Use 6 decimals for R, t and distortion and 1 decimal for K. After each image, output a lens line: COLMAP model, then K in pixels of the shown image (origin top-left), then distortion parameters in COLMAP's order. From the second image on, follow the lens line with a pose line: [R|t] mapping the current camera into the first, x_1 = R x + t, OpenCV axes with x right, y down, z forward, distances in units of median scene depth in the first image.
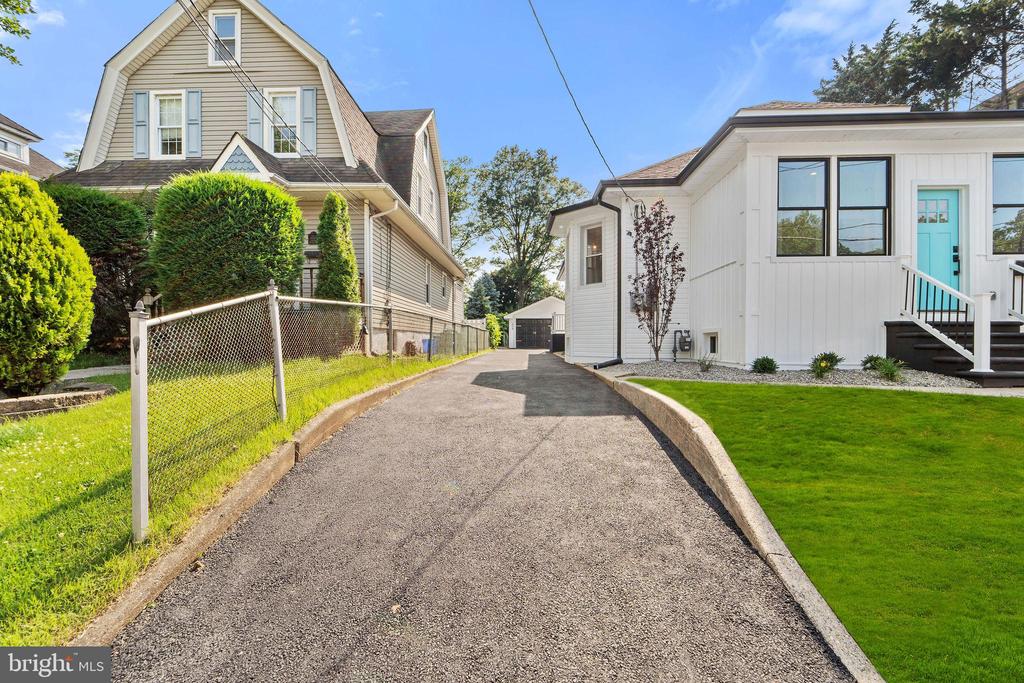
lens RADIAL K [[425.6, 0, 513.3], [0, 425.6, 342.9], [0, 0, 1]] dist [0.003102, -0.002061]
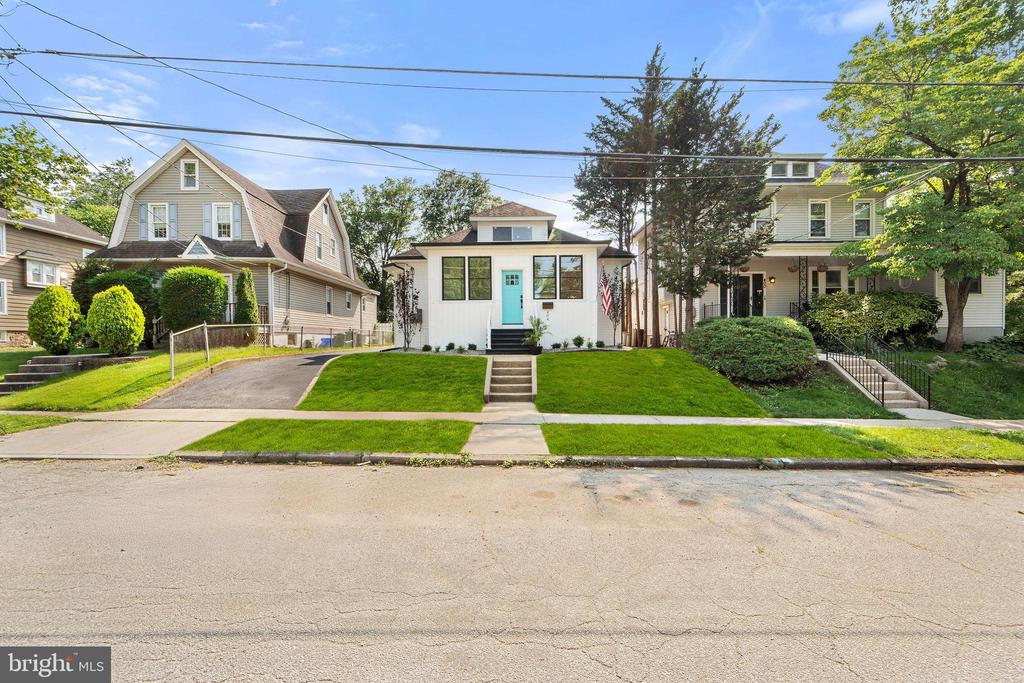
lens RADIAL K [[425.6, 0, 509.2], [0, 425.6, 344.1], [0, 0, 1]] dist [0.003102, -0.002061]
pose [[0.999173, -0.008097, 0.039841, 0.637461], [0.007840, 0.999947, 0.006608, 0.012174], [-0.039892, -0.006290, 0.999184, -0.920788]]
